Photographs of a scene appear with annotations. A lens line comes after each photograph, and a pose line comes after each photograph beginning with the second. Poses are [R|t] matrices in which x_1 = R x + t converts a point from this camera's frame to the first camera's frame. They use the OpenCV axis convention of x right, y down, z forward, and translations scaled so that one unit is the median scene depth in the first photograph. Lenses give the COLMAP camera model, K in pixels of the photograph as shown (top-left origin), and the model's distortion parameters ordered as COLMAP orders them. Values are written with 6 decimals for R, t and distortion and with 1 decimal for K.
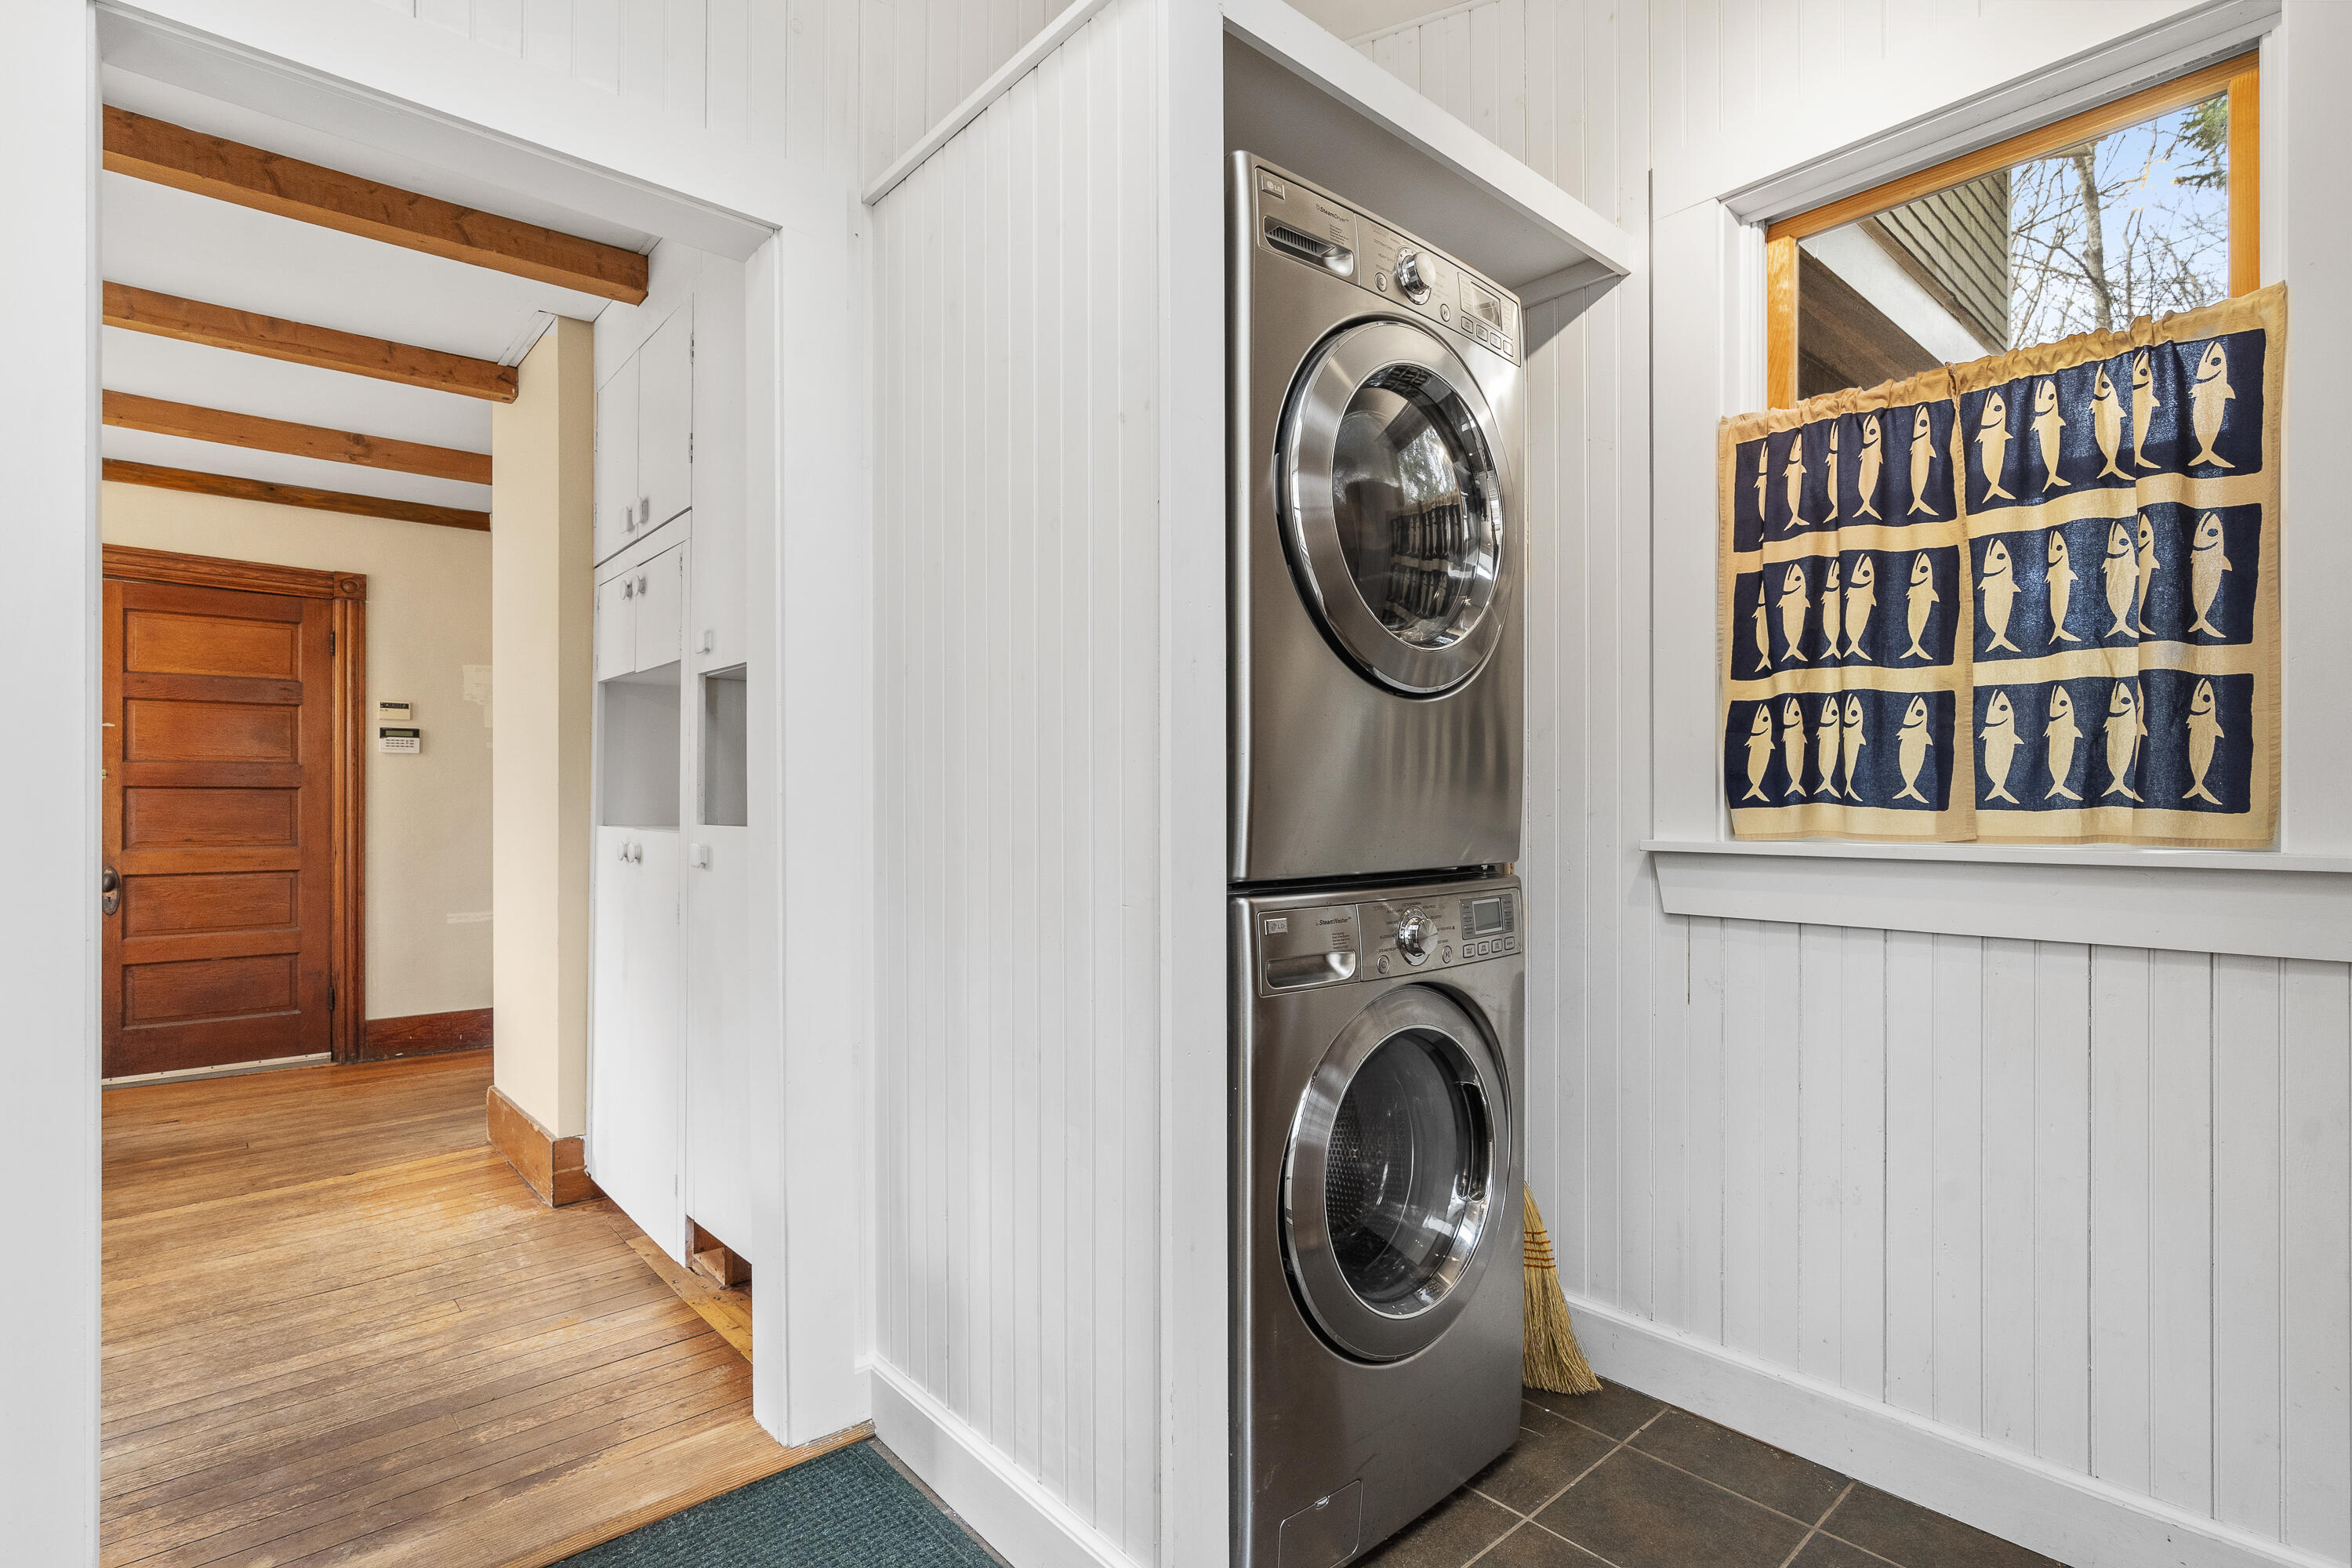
lens RADIAL K [[1138.4, 0, 1184.5], [0, 1138.4, 800.1], [0, 0, 1]] dist [-0.006077, 0.001751]
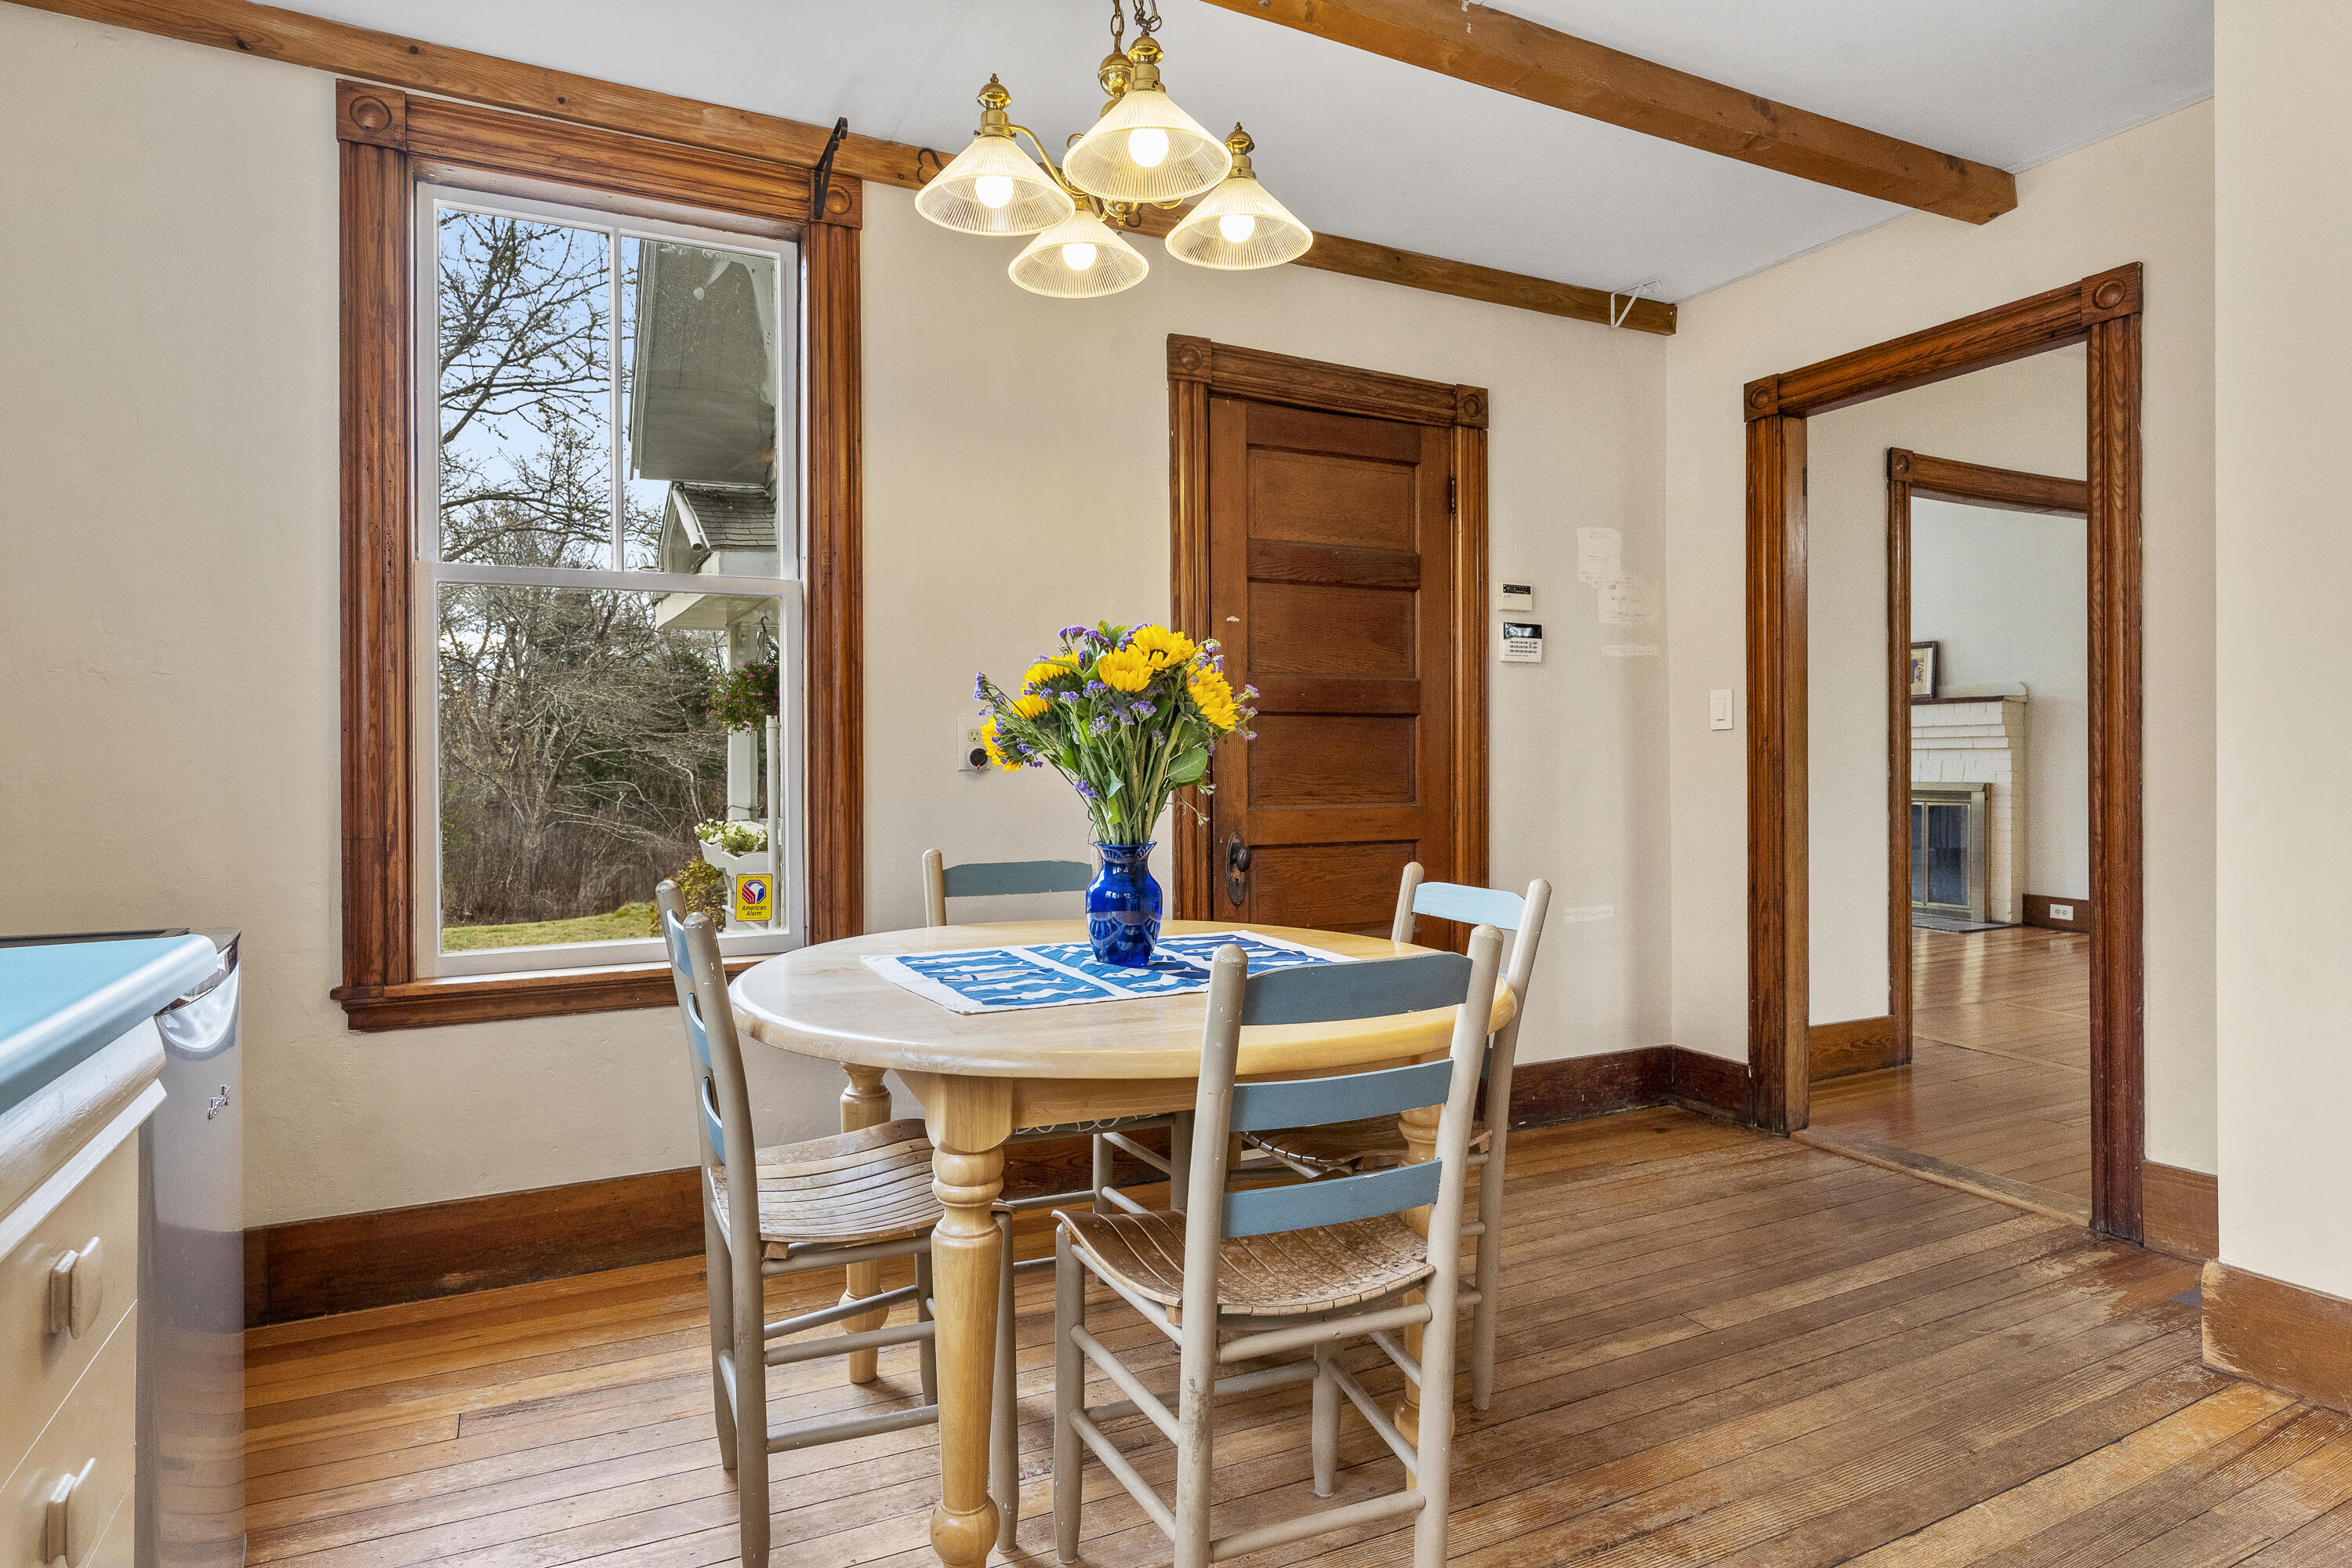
lens RADIAL K [[1297.2, 0, 1131.5], [0, 1297.2, 749.7], [0, 0, 1]] dist [-0.002307, 0.002620]
pose [[0.965757, -0.002378, -0.259436, -0.747669], [0.002605, 0.999996, 0.000531, 0.008855], [0.259434, -0.001188, 0.965760, 0.230261]]
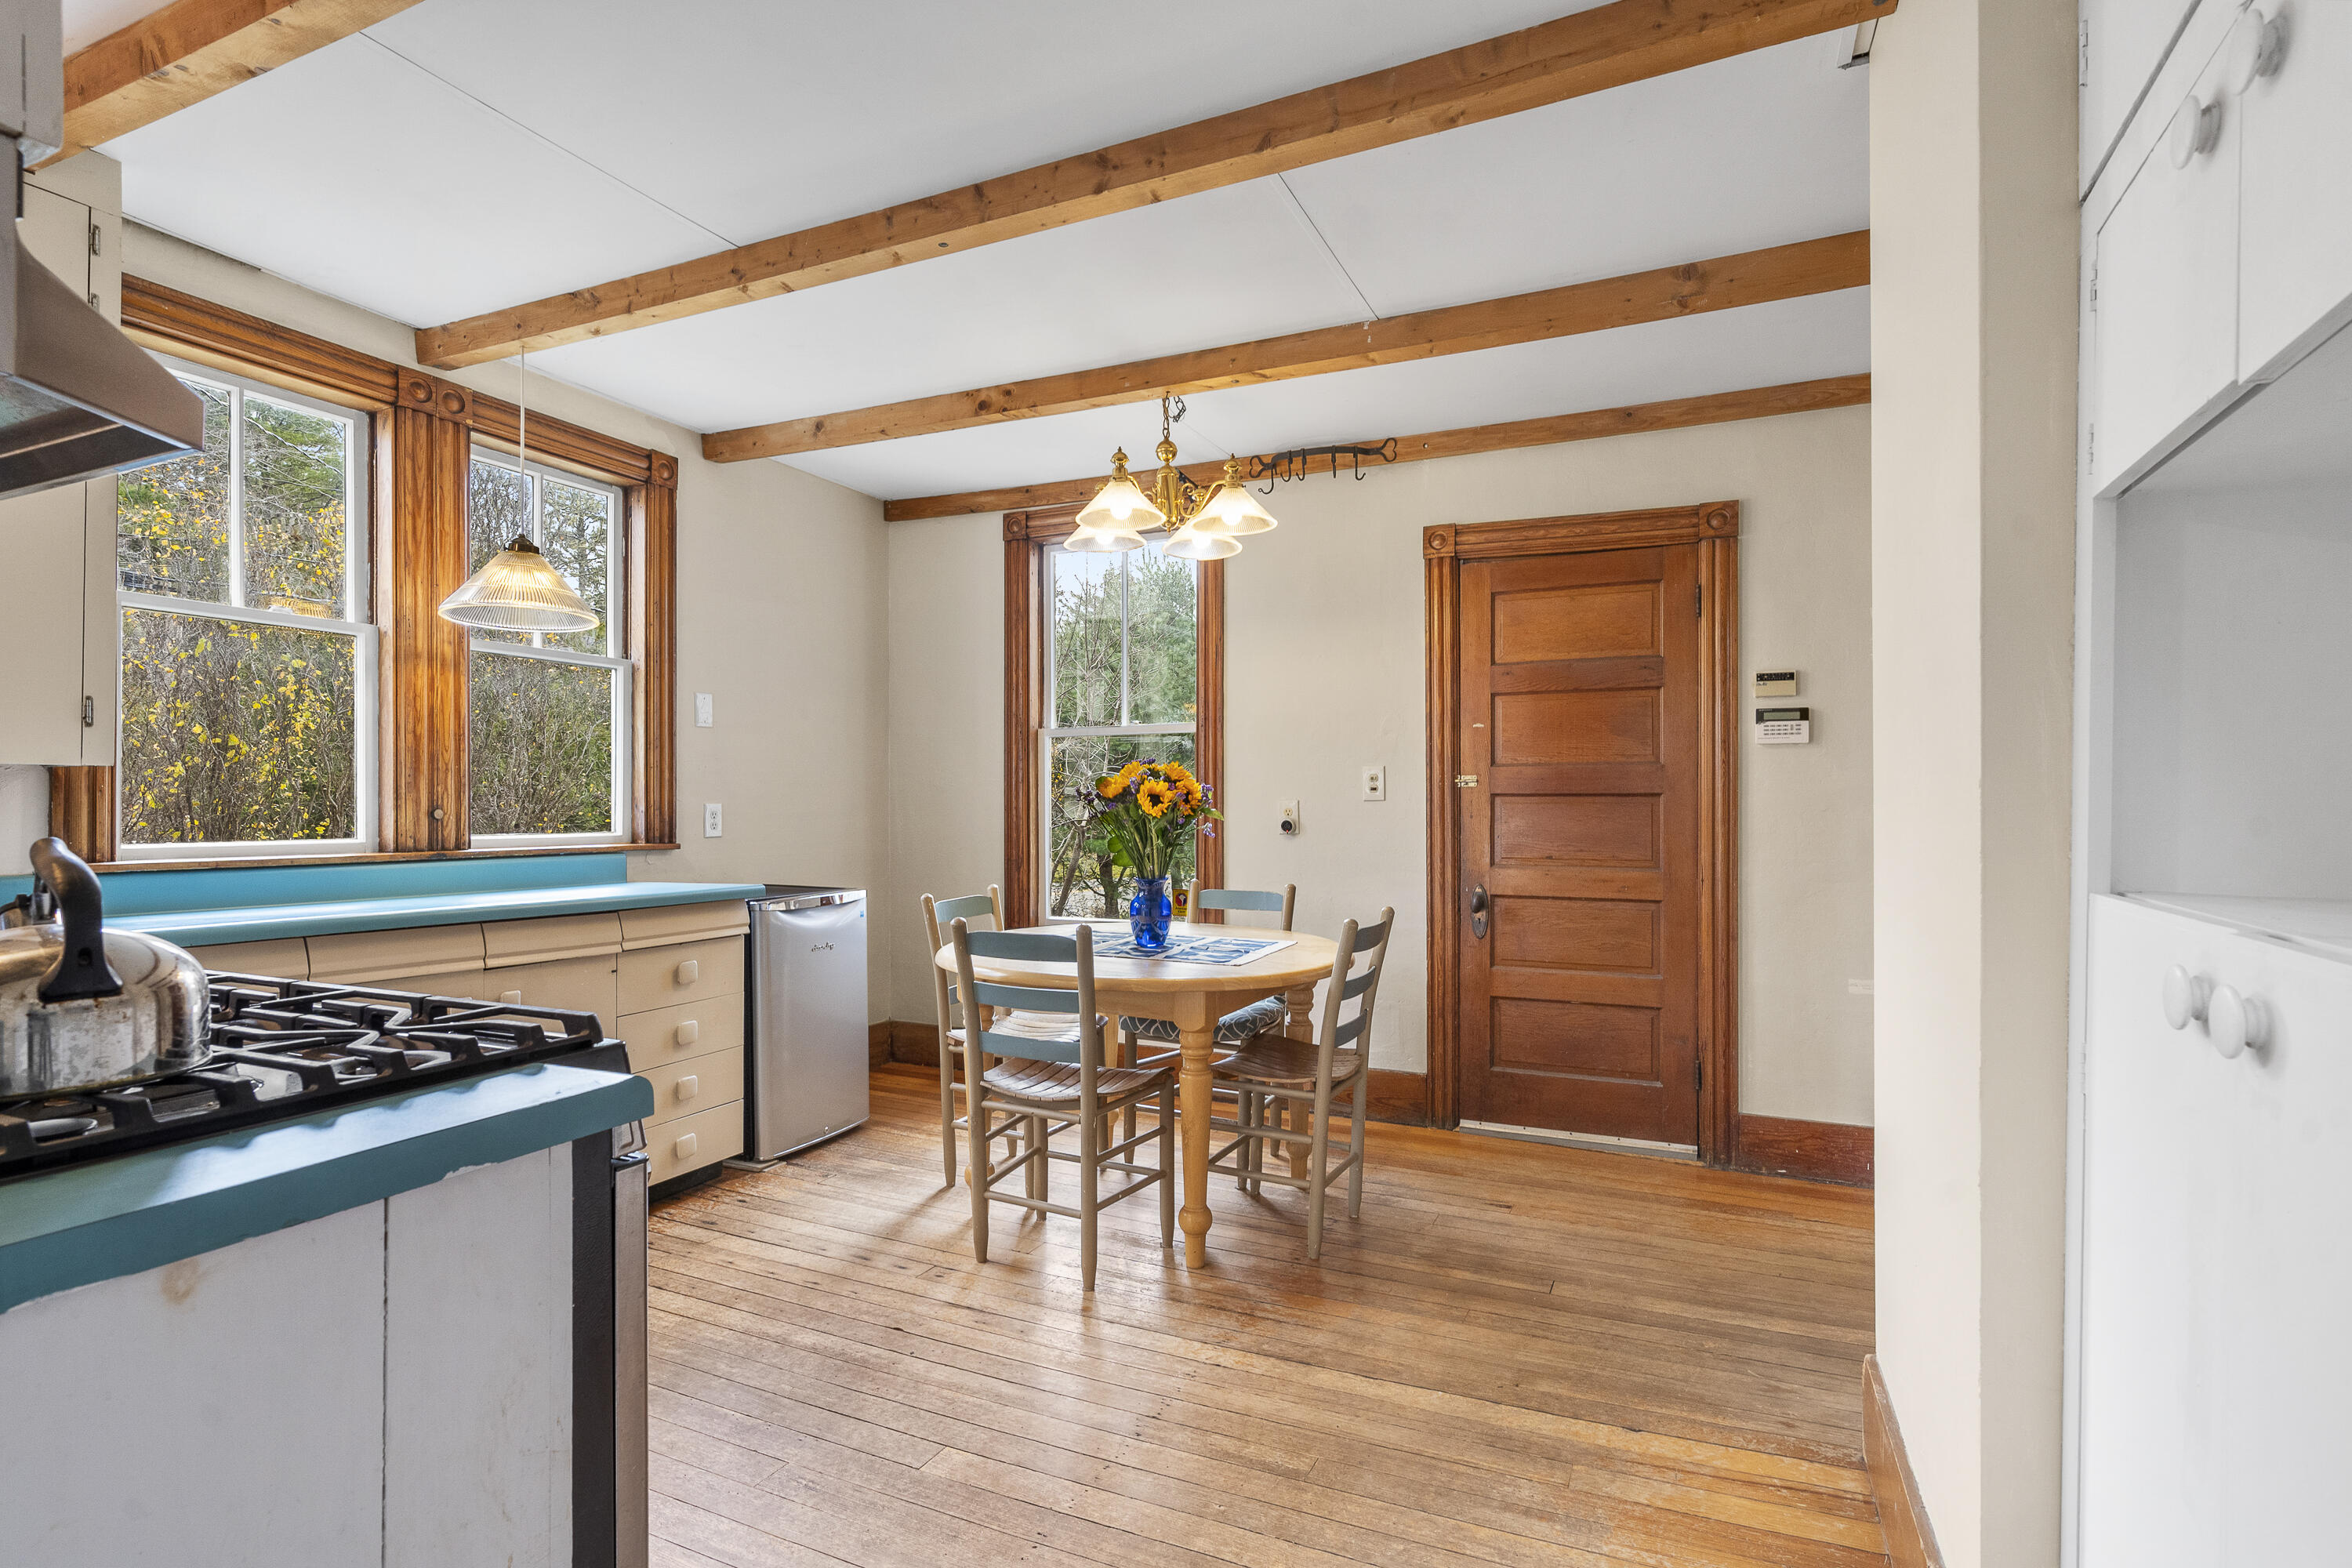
lens RADIAL K [[1138.4, 0, 1189.8], [0, 1138.4, 801.4], [0, 0, 1]] dist [-0.006077, 0.001751]
pose [[0.402692, -0.003468, -0.915329, -0.202589], [0.000668, 0.999994, -0.003495, -0.003328], [0.915335, 0.000796, 0.402692, 0.396891]]
